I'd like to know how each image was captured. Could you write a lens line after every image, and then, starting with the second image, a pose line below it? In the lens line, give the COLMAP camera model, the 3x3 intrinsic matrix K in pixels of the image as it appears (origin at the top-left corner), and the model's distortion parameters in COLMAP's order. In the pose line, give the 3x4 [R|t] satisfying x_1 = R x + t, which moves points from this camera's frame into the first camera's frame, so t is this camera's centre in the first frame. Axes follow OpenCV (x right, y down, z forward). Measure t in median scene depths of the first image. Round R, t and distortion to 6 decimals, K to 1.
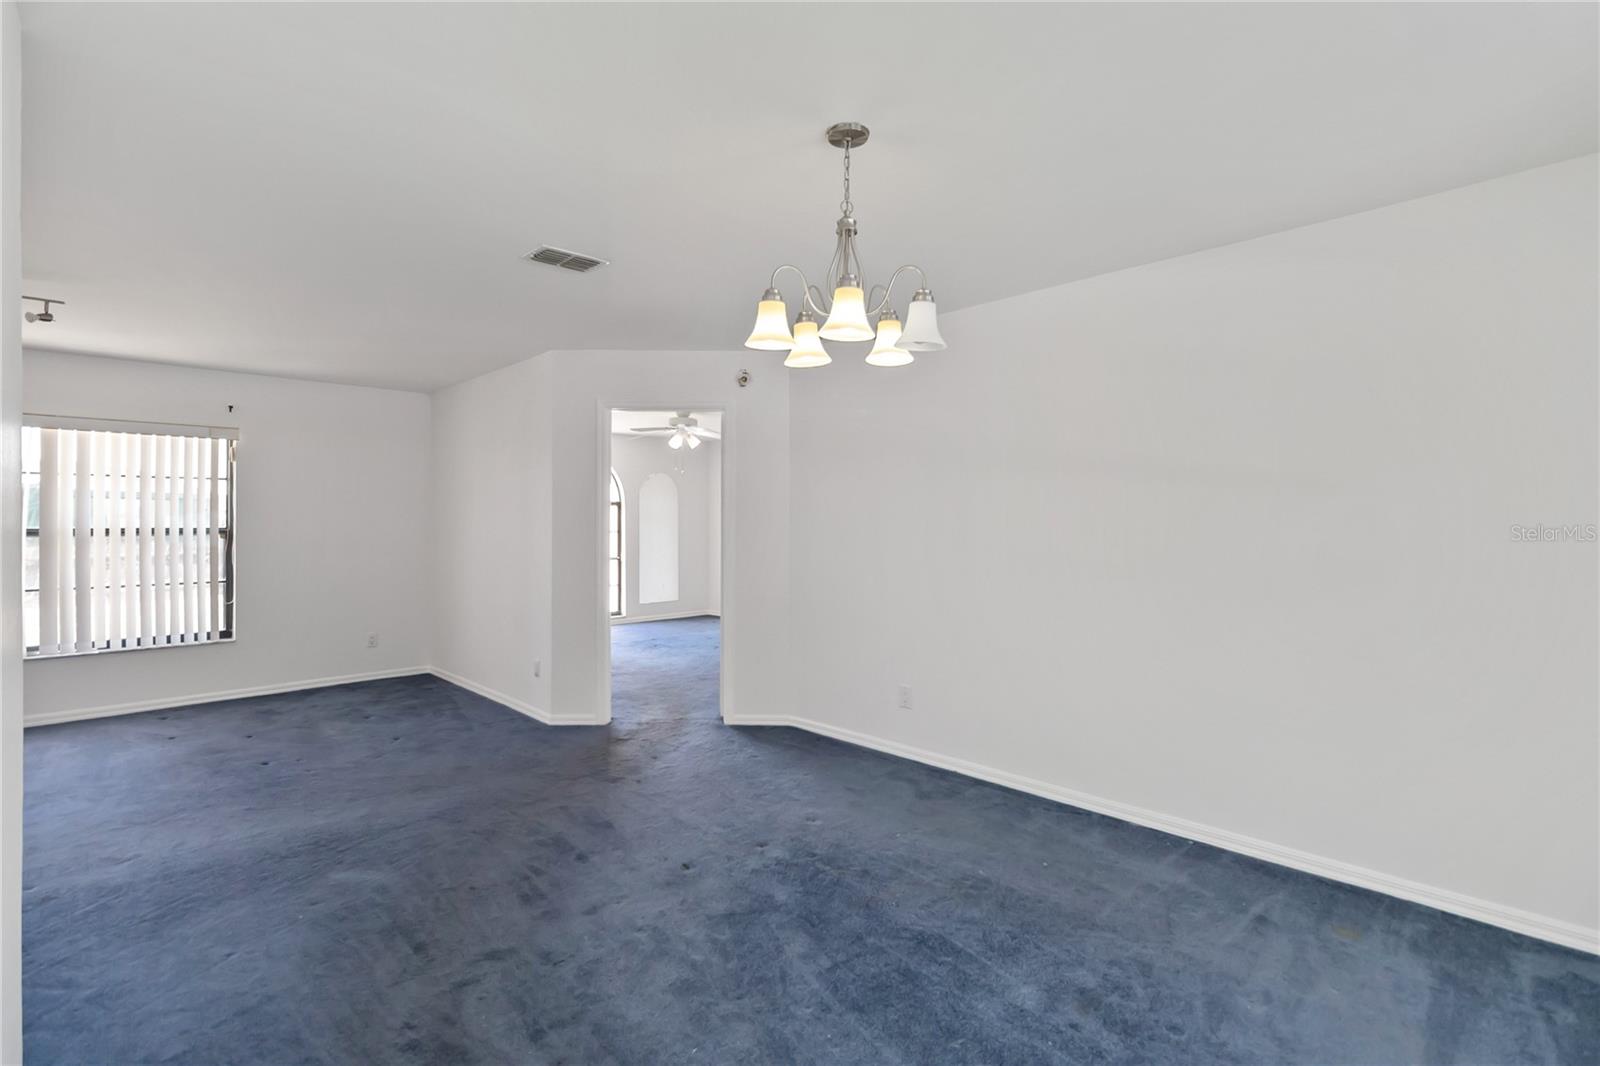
lens RADIAL K [[735.9, 0, 808.5], [0, 735.9, 526.1], [0, 0, 1]] dist [0.002612, 0.000100]
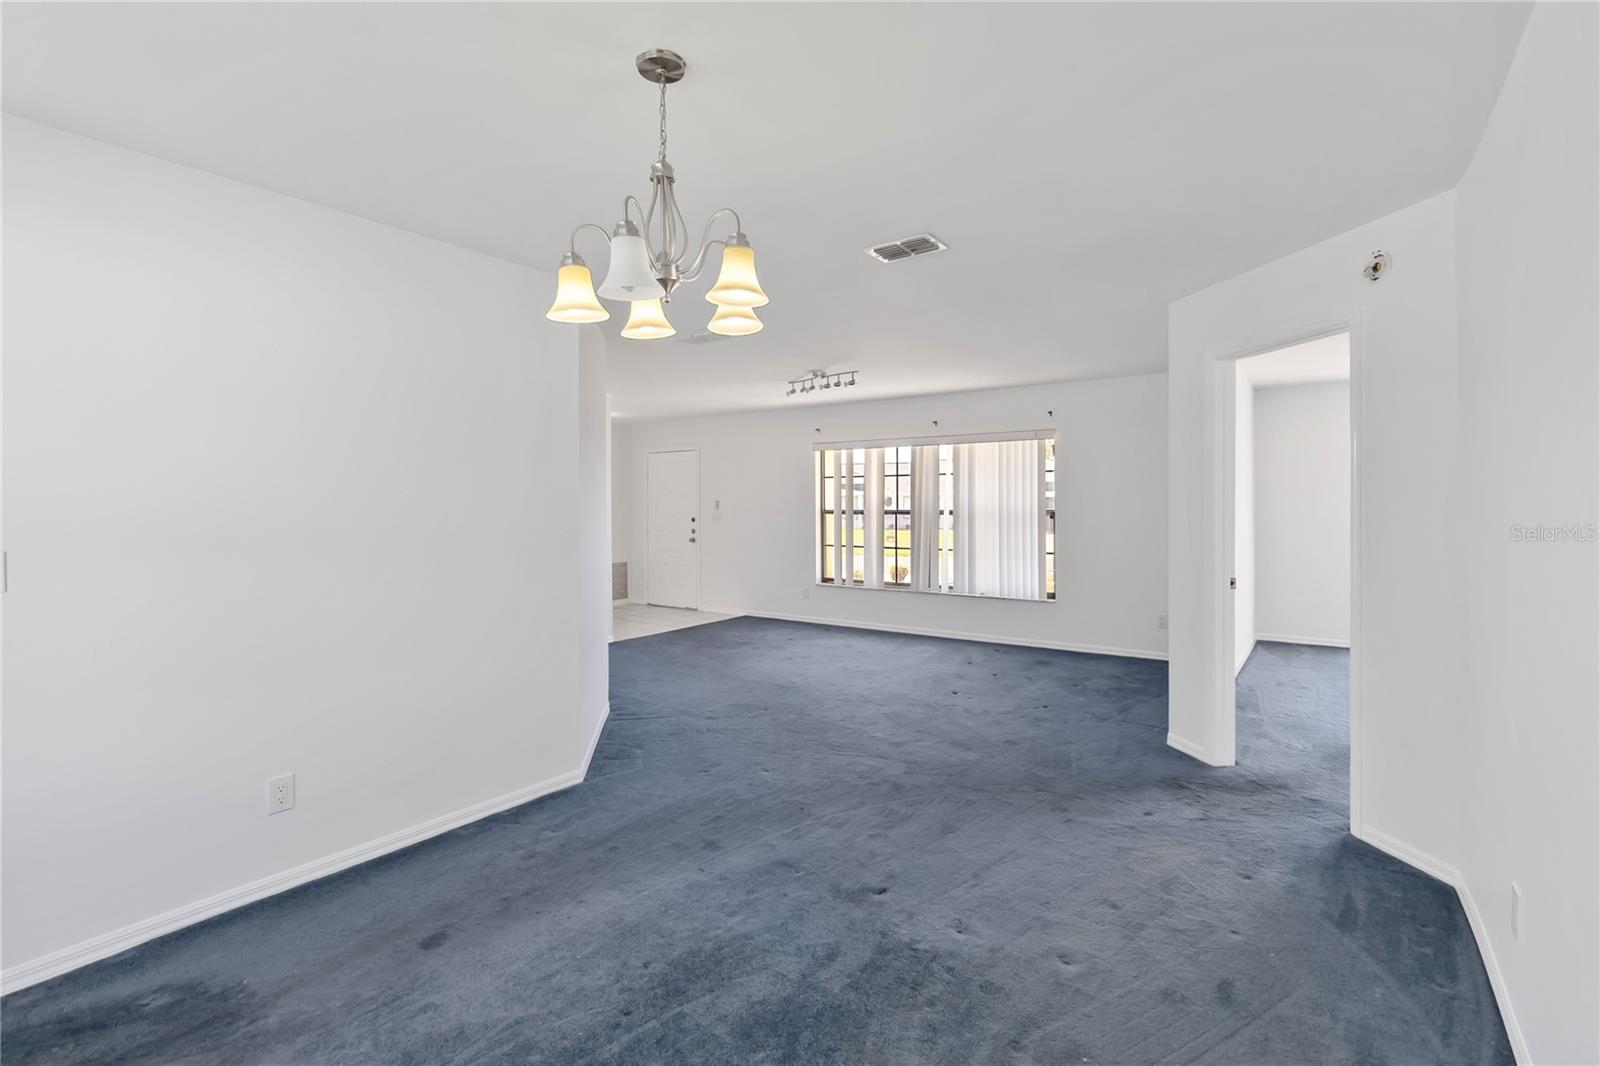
lens RADIAL K [[735.9, 0, 807.5], [0, 735.9, 523.6], [0, 0, 1]] dist [0.002612, 0.000100]
pose [[0.167110, 0.028138, -0.985537, 0.414526], [-0.005428, 0.999604, 0.027619, -0.007900], [0.985923, 0.000734, 0.167196, 0.441931]]
